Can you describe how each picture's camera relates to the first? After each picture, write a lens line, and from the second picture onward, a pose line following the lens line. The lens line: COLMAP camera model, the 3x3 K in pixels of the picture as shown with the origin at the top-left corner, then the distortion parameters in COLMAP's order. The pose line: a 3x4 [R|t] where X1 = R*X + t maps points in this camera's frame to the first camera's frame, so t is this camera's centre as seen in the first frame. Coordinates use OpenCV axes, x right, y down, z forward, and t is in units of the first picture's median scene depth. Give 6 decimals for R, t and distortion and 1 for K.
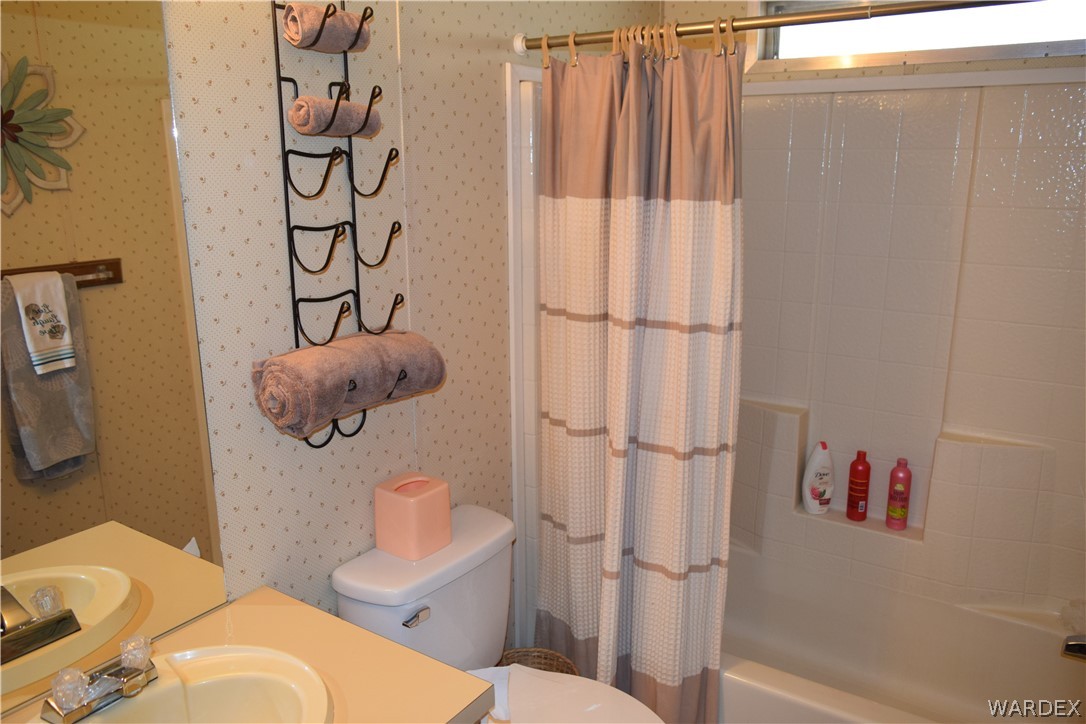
lens RADIAL K [[845.6, 0, 543.0], [0, 845.6, 362.0], [0, 0, 1]] dist [-0.018699, 0.012030]
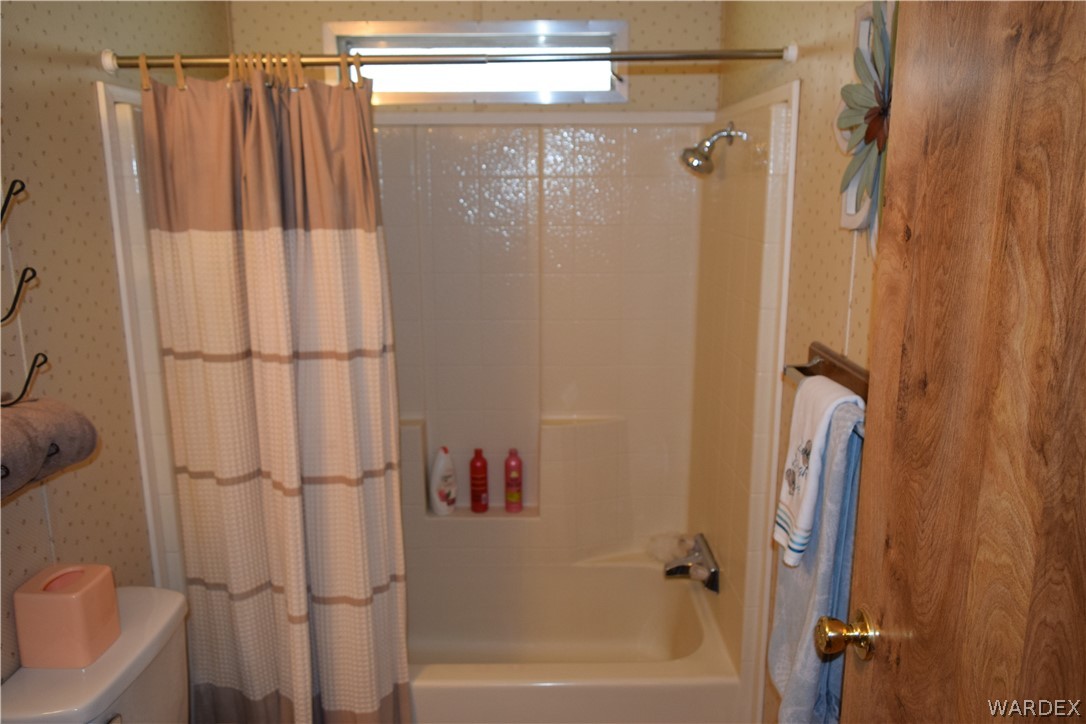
lens RADIAL K [[845.6, 0, 543.0], [0, 845.6, 362.0], [0, 0, 1]] dist [-0.018699, 0.012030]
pose [[0.825069, -0.119977, 0.552147, -0.179180], [0.133845, 0.990884, 0.015308, -0.015204], [-0.548950, 0.061271, 0.833606, 0.029185]]
